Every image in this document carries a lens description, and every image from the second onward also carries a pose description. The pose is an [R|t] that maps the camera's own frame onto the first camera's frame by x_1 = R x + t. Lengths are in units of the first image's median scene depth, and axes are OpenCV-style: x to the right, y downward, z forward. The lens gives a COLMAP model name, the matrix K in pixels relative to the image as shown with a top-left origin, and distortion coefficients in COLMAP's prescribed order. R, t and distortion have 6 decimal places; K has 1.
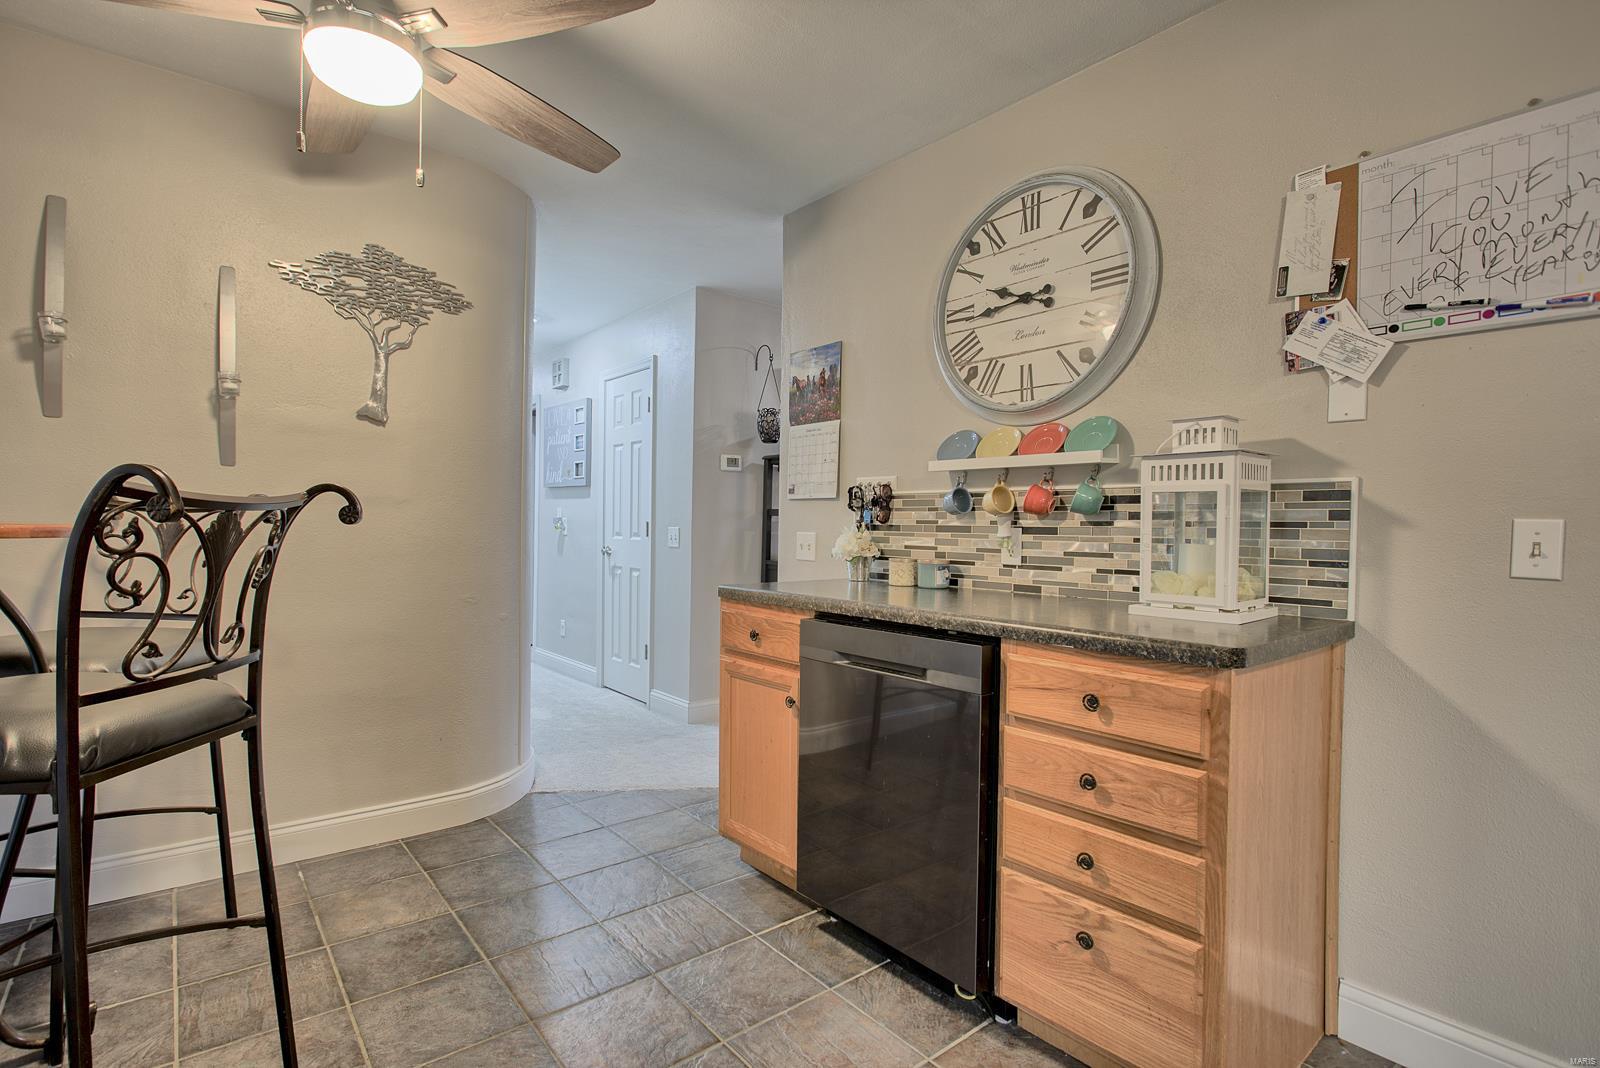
lens RADIAL K [[766.3, 0, 790.3], [0, 766.3, 536.3], [0, 0, 1]] dist [-0.010133, 0.002125]
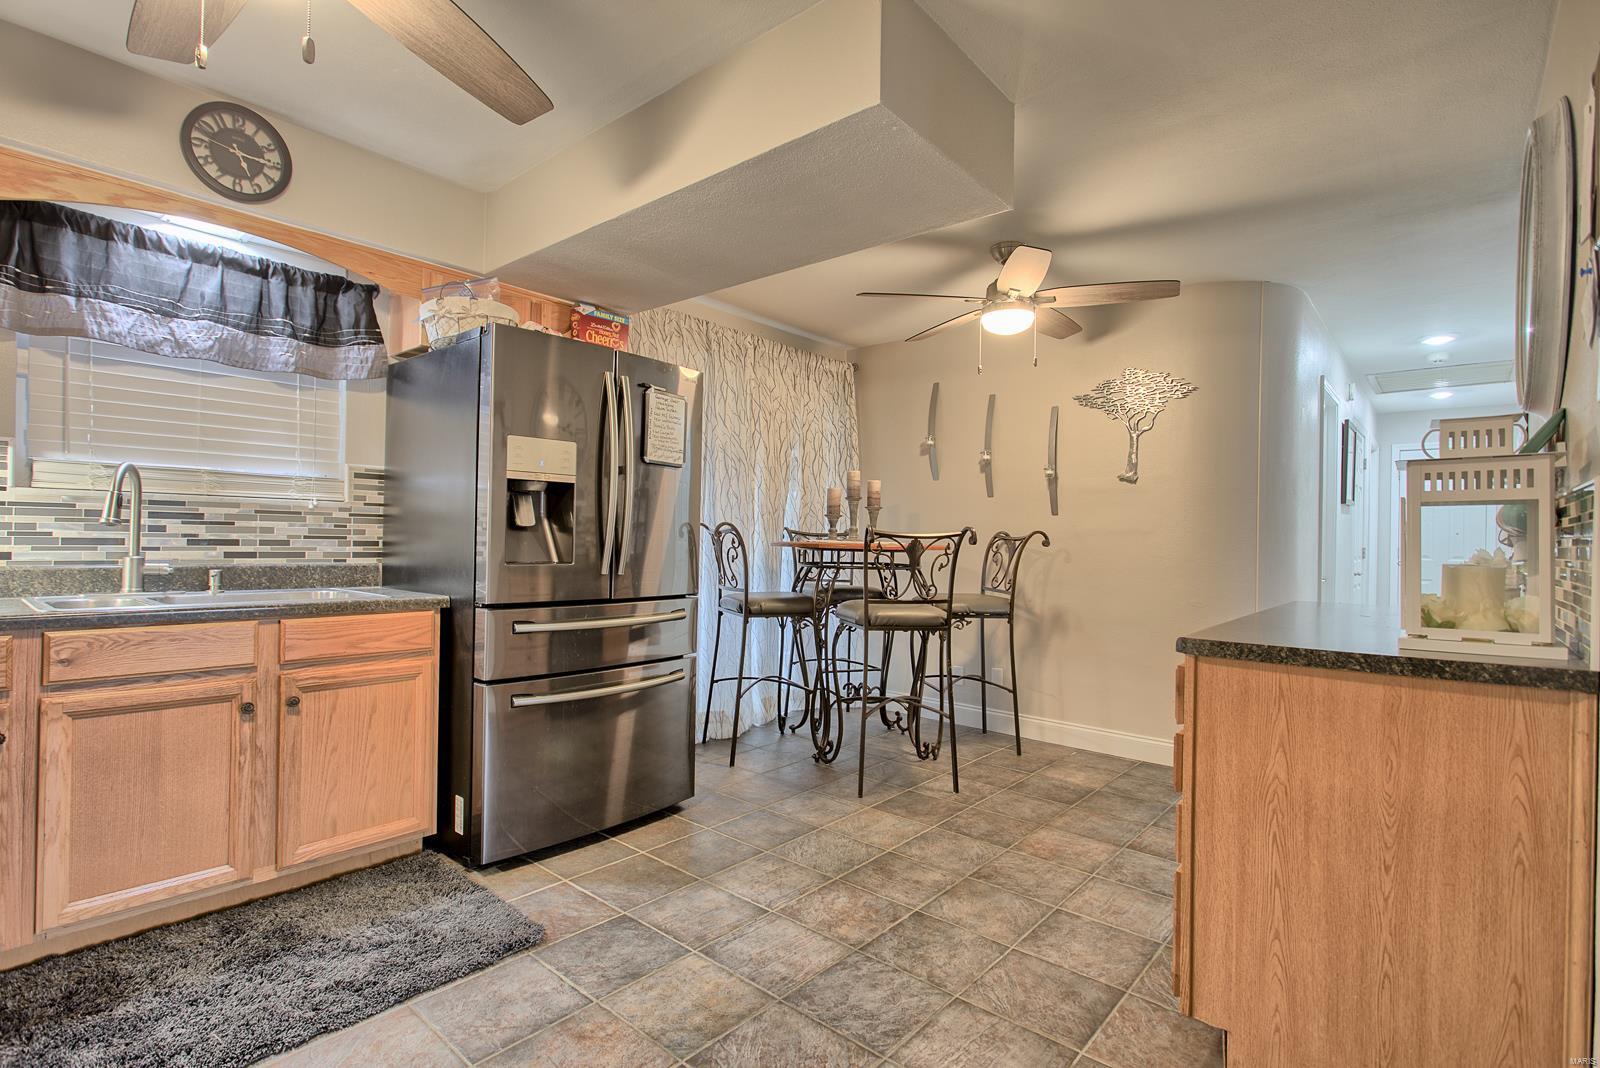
lens RADIAL K [[766.3, 0, 790.3], [0, 766.3, 536.3], [0, 0, 1]] dist [-0.010133, 0.002125]
pose [[0.173254, -0.017709, -0.984718, 0.981742], [-0.026398, 0.999396, -0.022617, 0.015261], [0.984523, 0.029913, 0.172682, 0.069873]]
